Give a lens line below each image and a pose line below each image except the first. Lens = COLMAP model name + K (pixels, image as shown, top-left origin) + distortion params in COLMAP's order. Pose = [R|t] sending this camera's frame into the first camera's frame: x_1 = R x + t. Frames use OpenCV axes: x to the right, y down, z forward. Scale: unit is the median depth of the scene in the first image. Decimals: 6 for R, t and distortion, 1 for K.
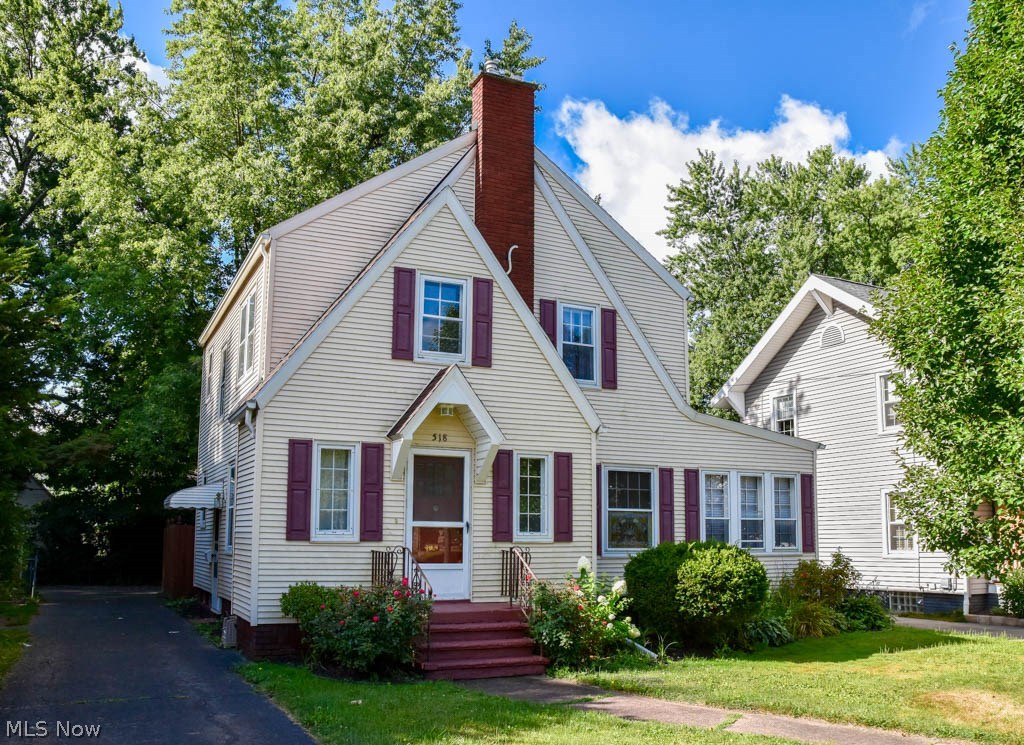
lens RADIAL K [[867.7, 0, 512.0], [0, 867.7, 372.5], [0, 0, 1]] dist [-0.008198, -0.001970]
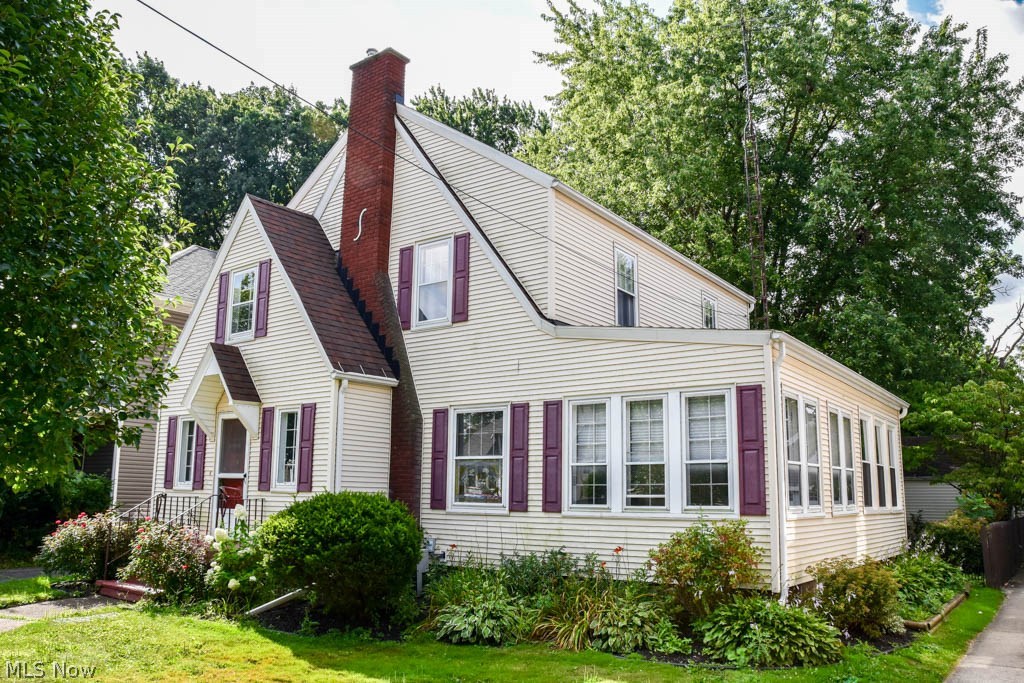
lens RADIAL K [[774.1, 0, 512.0], [0, 774.1, 341.5], [0, 0, 1]] dist [-0.067935, -0.000876]
pose [[0.457164, -0.175387, -0.871918, 0.806657], [0.153603, 0.981201, -0.116833, 0.136469], [0.876018, -0.080517, 0.475510, 0.660076]]
